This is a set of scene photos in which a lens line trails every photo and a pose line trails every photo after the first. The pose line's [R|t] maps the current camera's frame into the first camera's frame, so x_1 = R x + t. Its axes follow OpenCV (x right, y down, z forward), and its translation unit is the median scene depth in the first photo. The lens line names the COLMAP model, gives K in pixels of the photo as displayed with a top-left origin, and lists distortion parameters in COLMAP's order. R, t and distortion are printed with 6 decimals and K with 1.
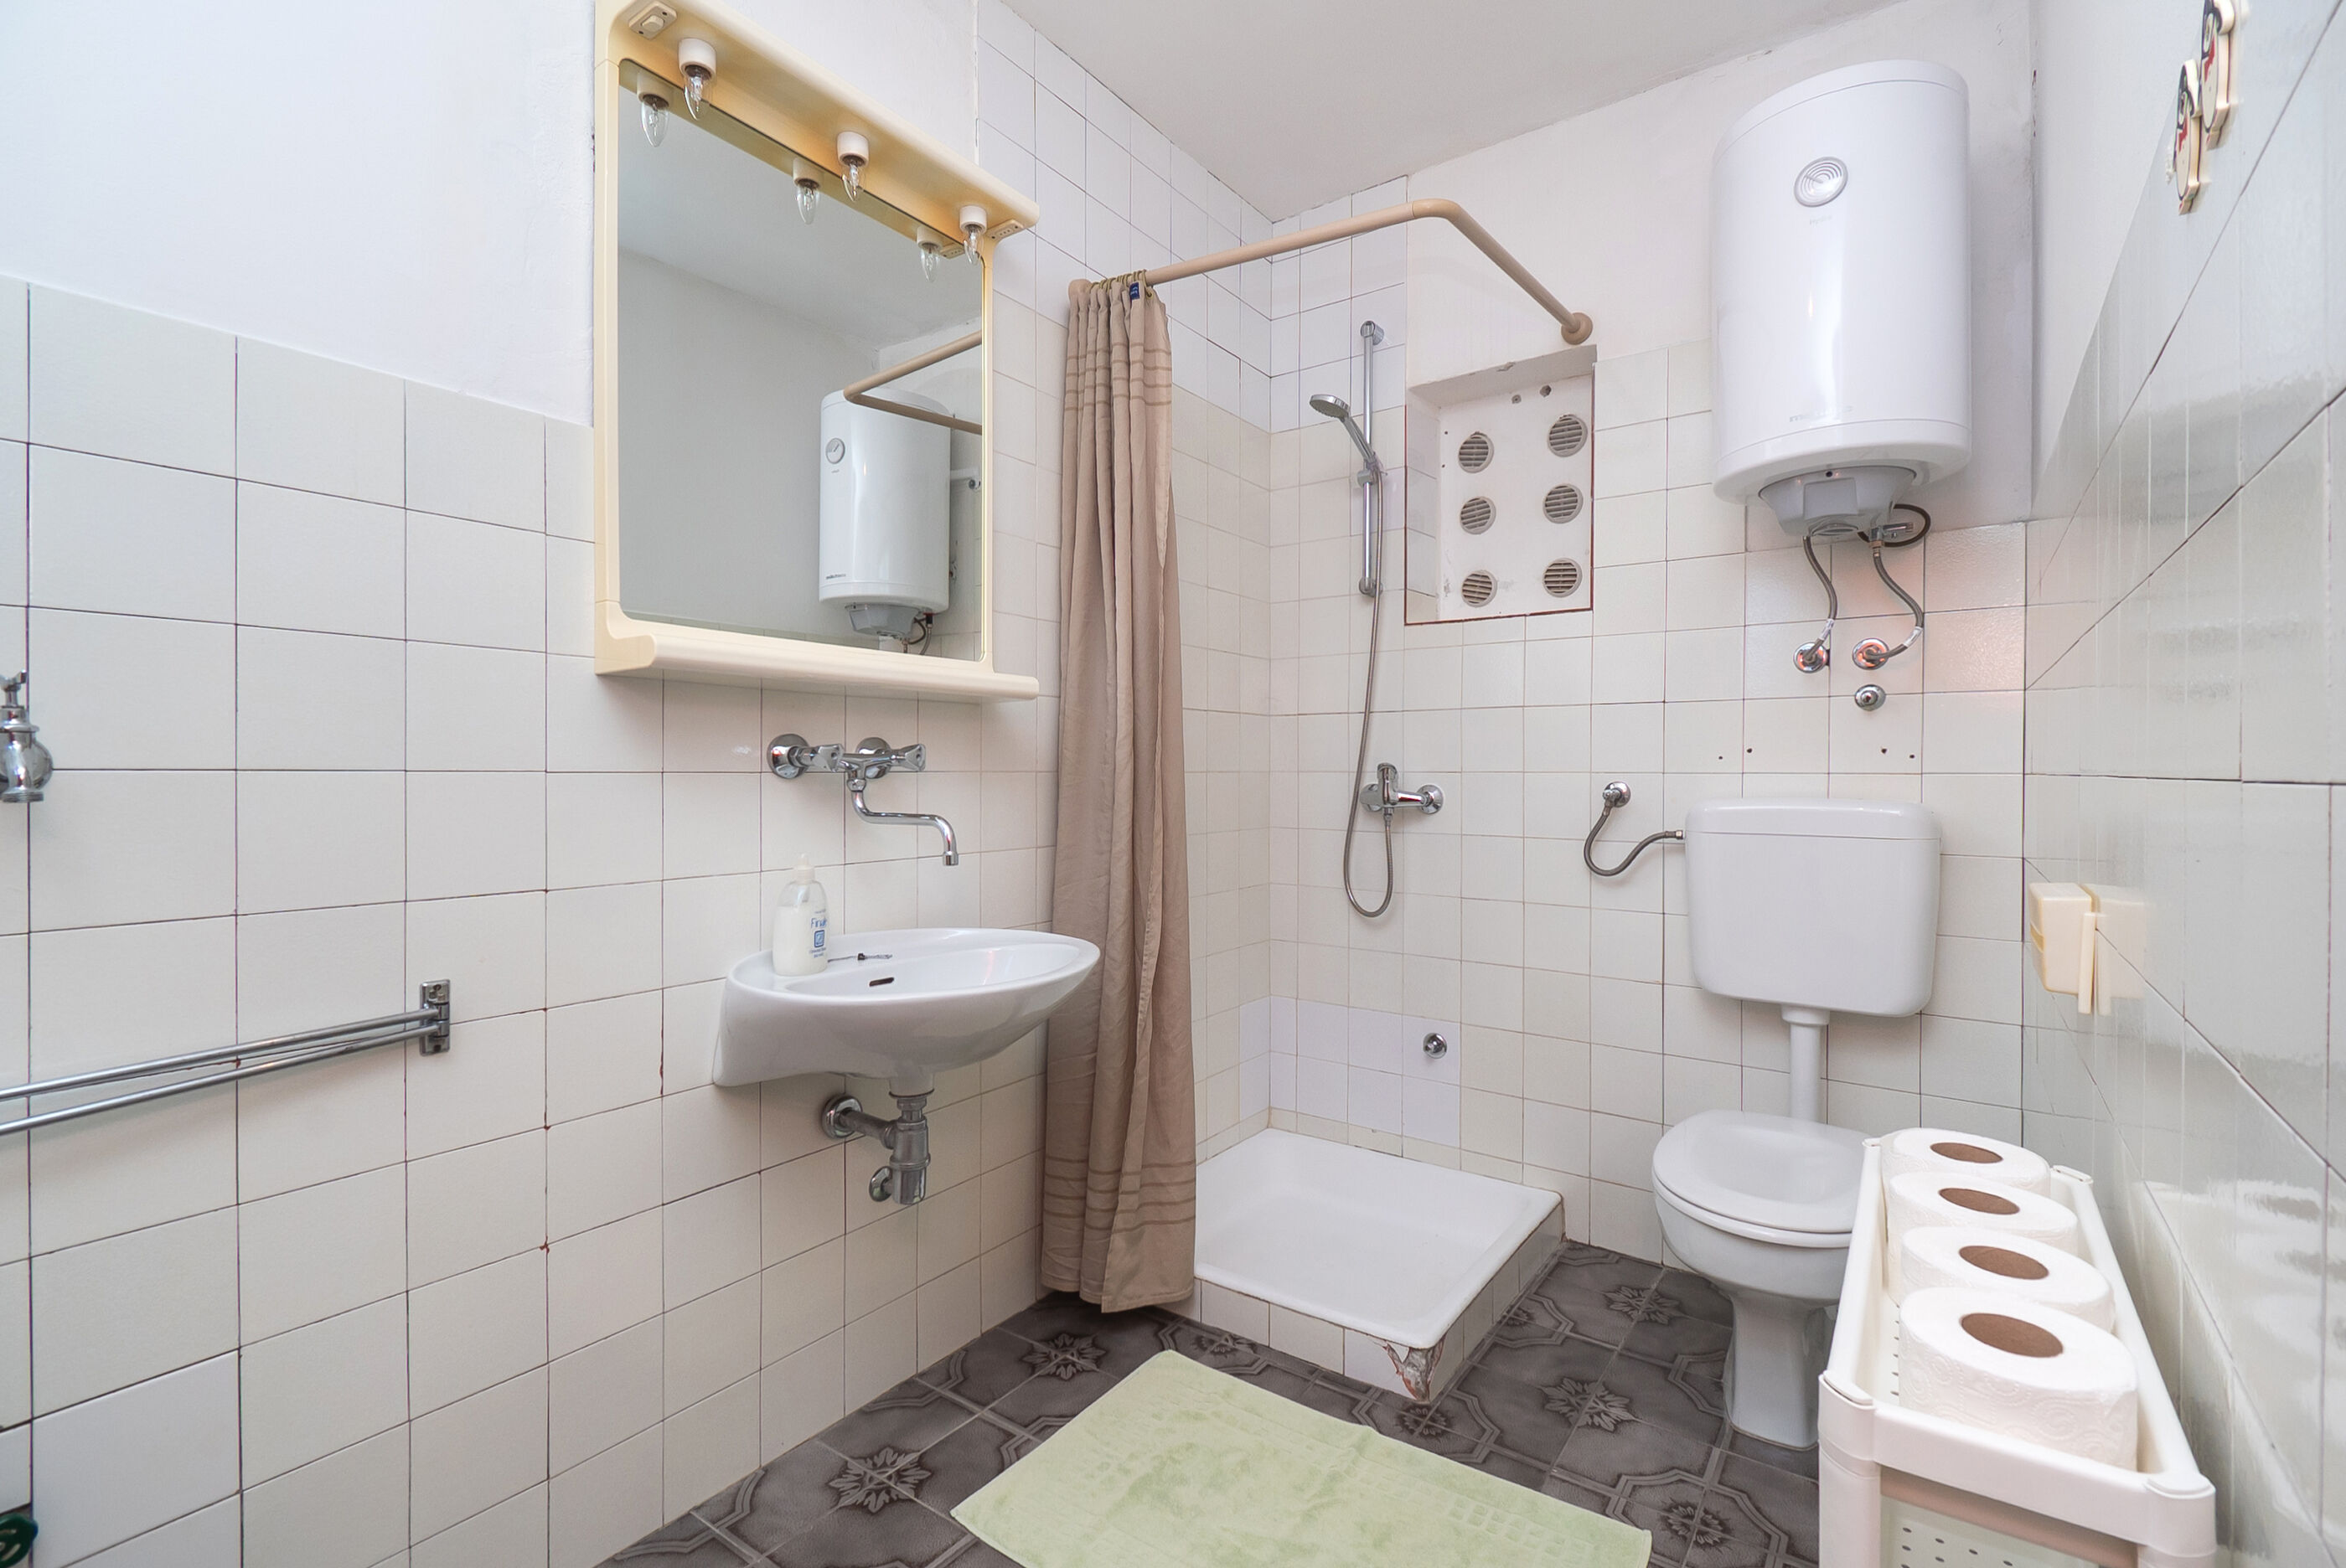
lens RADIAL K [[1052.3, 0, 1181.8], [0, 1052.3, 762.3], [0, 0, 1]] dist [0.002652, -0.010164]
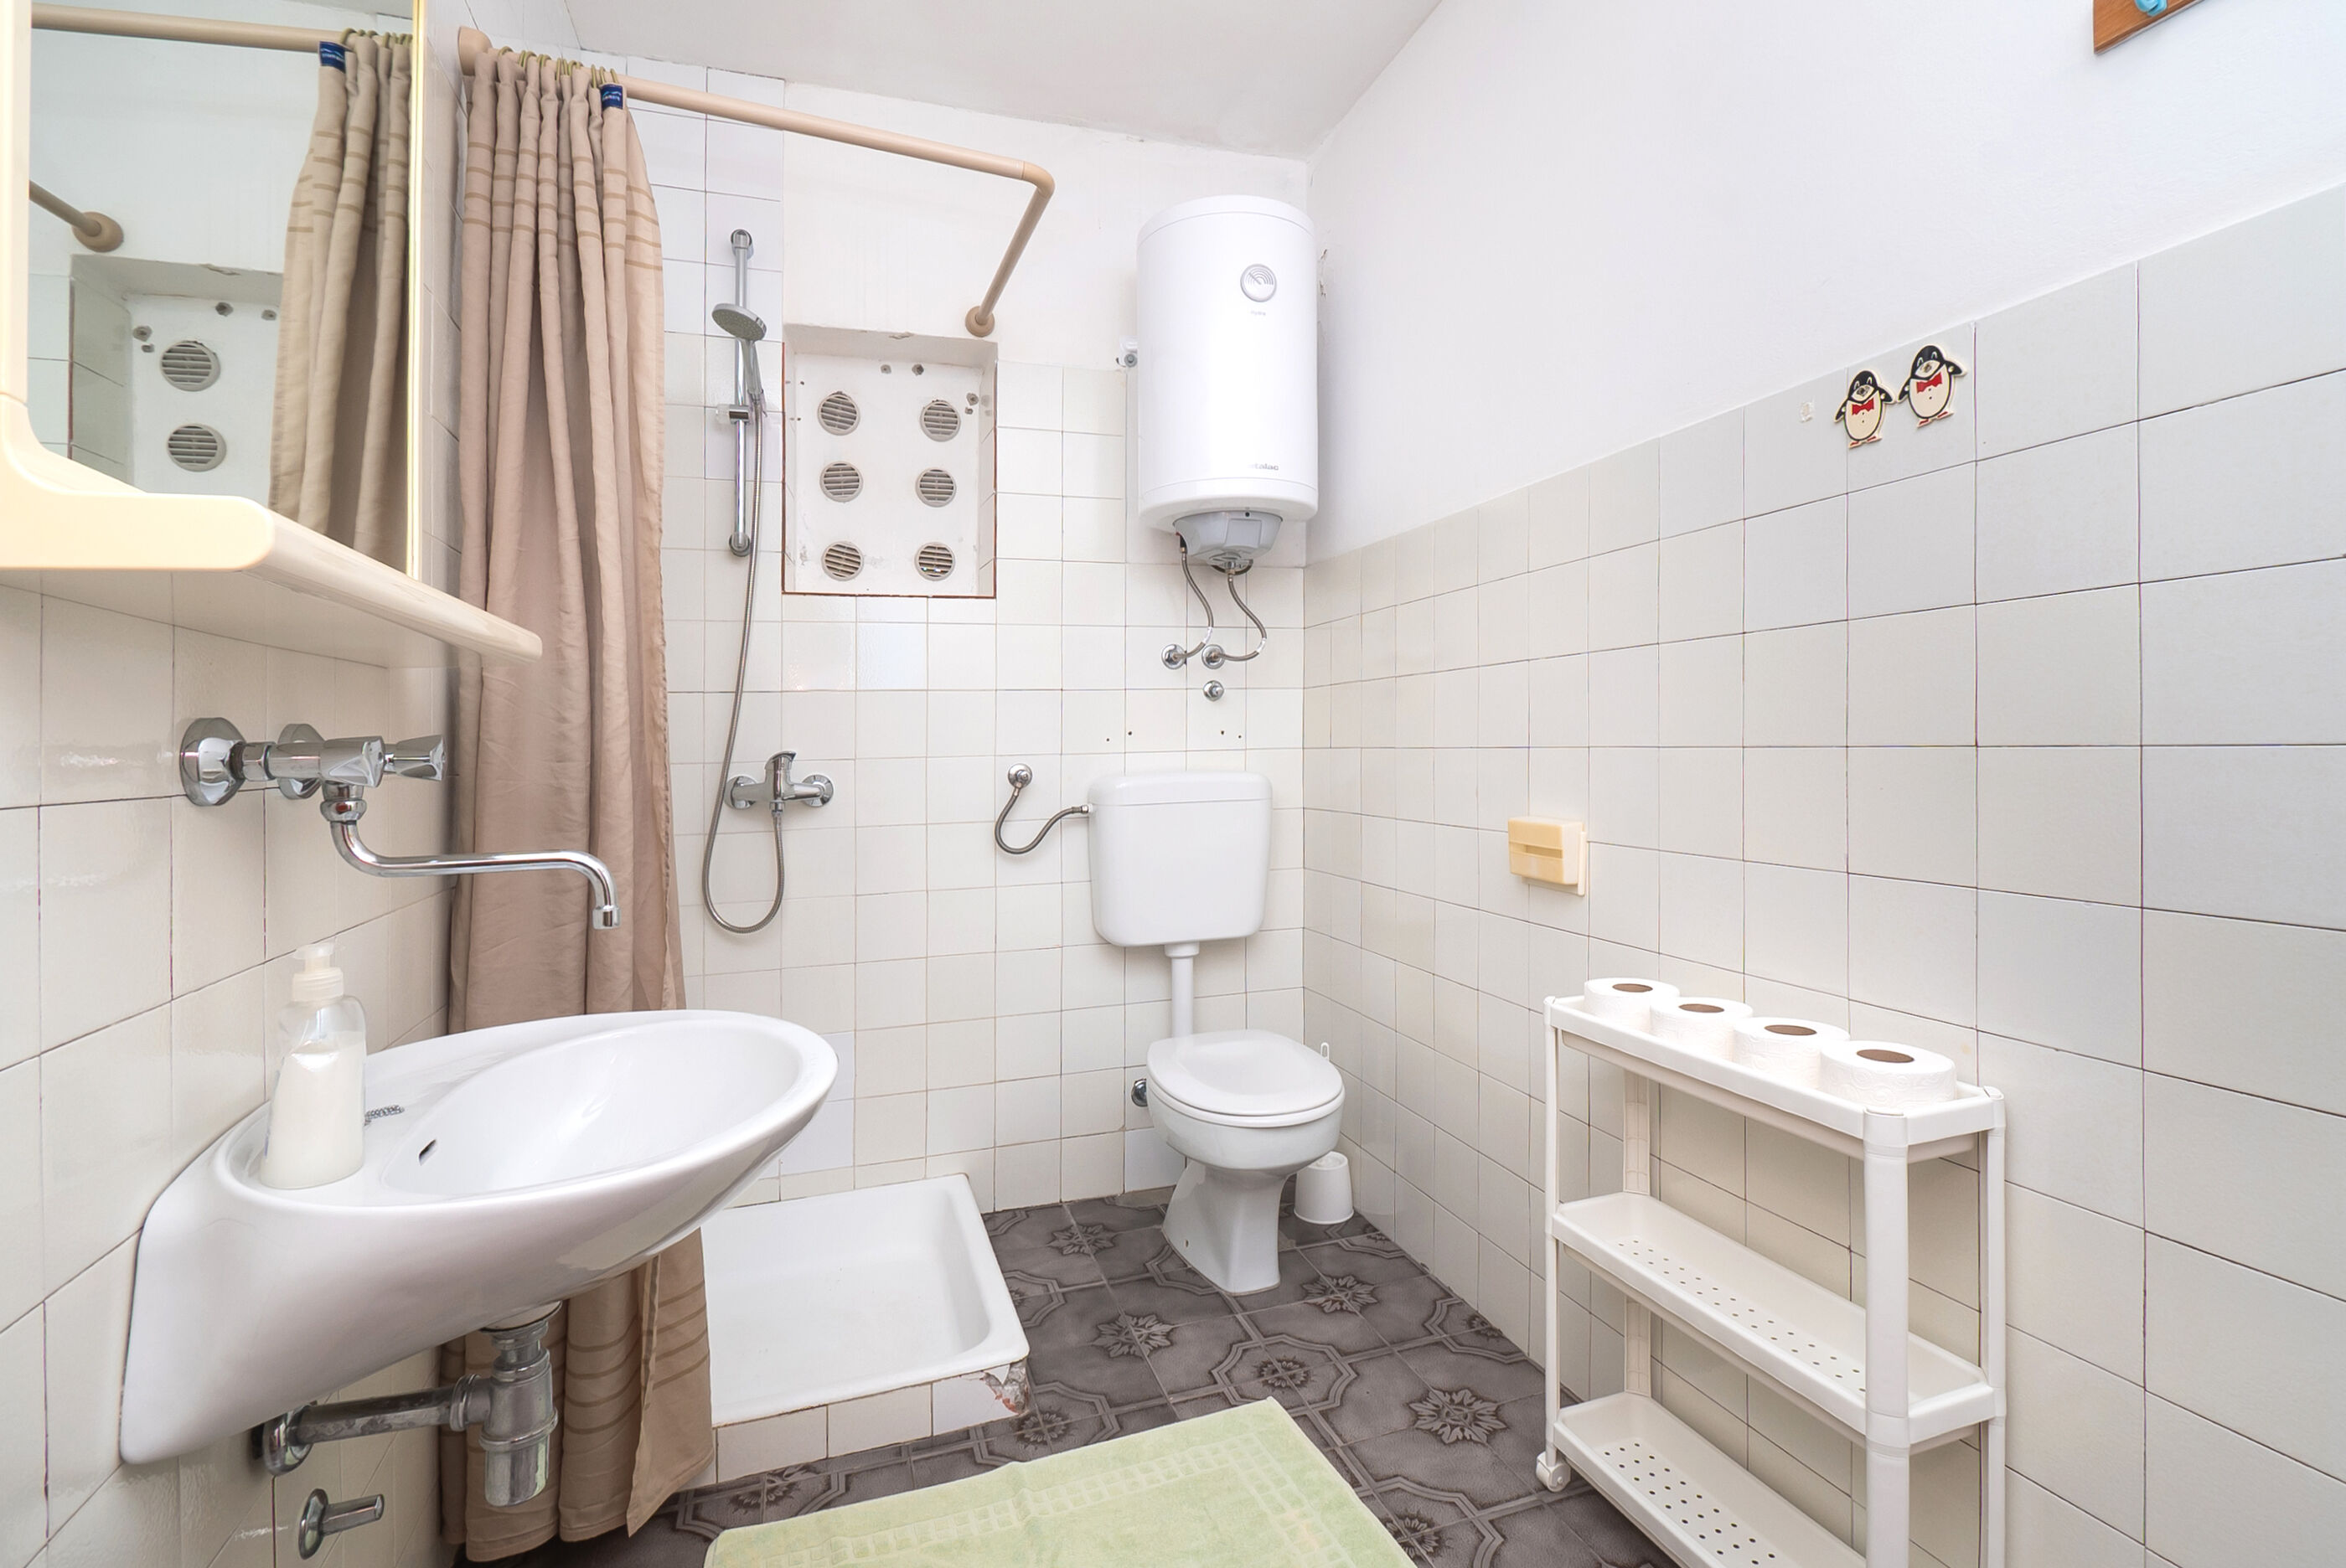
lens RADIAL K [[1084.1, 0, 1166.5], [0, 1084.1, 747.2], [0, 0, 1]] dist [0.003683, -0.015288]
pose [[0.581427, -0.020103, 0.813350, -0.431249], [0.017260, 0.999774, 0.012373, -0.010231], [-0.813416, 0.006844, 0.581643, 0.275048]]
